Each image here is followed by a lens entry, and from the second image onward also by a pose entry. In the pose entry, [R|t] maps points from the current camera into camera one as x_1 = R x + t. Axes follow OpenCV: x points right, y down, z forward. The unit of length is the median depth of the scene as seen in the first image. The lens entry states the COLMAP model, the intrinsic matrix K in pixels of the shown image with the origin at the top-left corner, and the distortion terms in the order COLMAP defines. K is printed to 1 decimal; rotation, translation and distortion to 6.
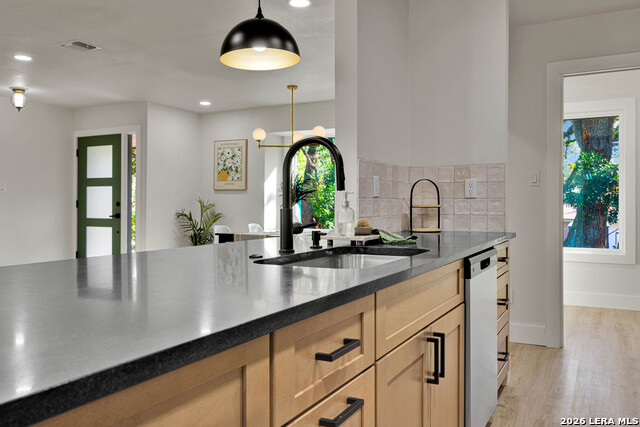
lens RADIAL K [[549.2, 0, 314.7], [0, 549.2, 202.3], [0, 0, 1]] dist [-0.005527, 0.010256]
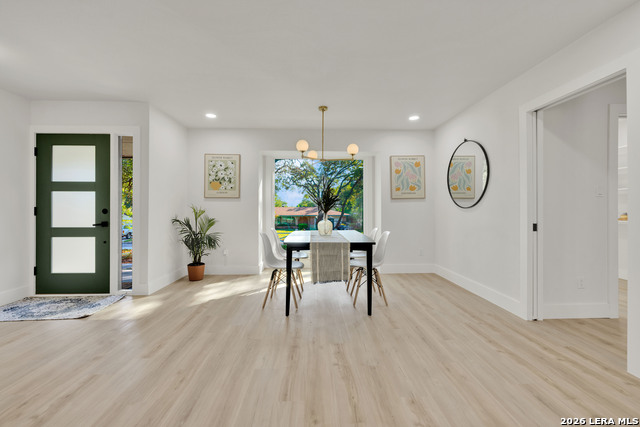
lens RADIAL K [[269.1, 0, 318.1], [0, 269.1, 208.3], [0, 0, 1]] dist [-0.003390, -0.000295]
pose [[0.858376, -0.003177, 0.513012, -0.397429], [0.001059, 0.999990, 0.004420, -0.004486], [-0.513021, -0.003251, 0.858370, 0.614586]]
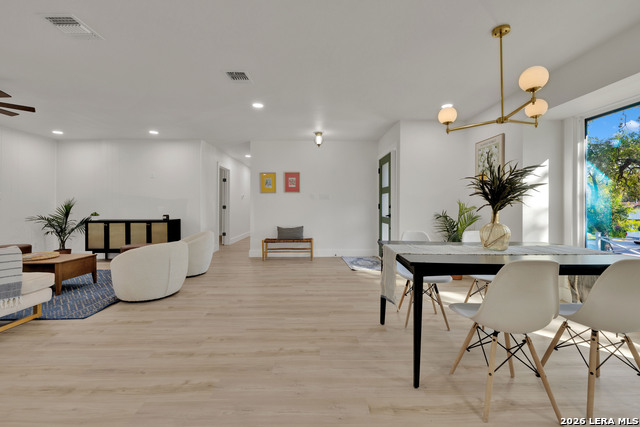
lens RADIAL K [[269.1, 0, 321.6], [0, 269.1, 207.2], [0, 0, 1]] dist [-0.003390, -0.000295]
pose [[0.497429, 0.002827, -0.867500, 0.153769], [0.005564, 0.999964, 0.006449, -0.000523], [0.867487, -0.008034, 0.497395, 0.765364]]
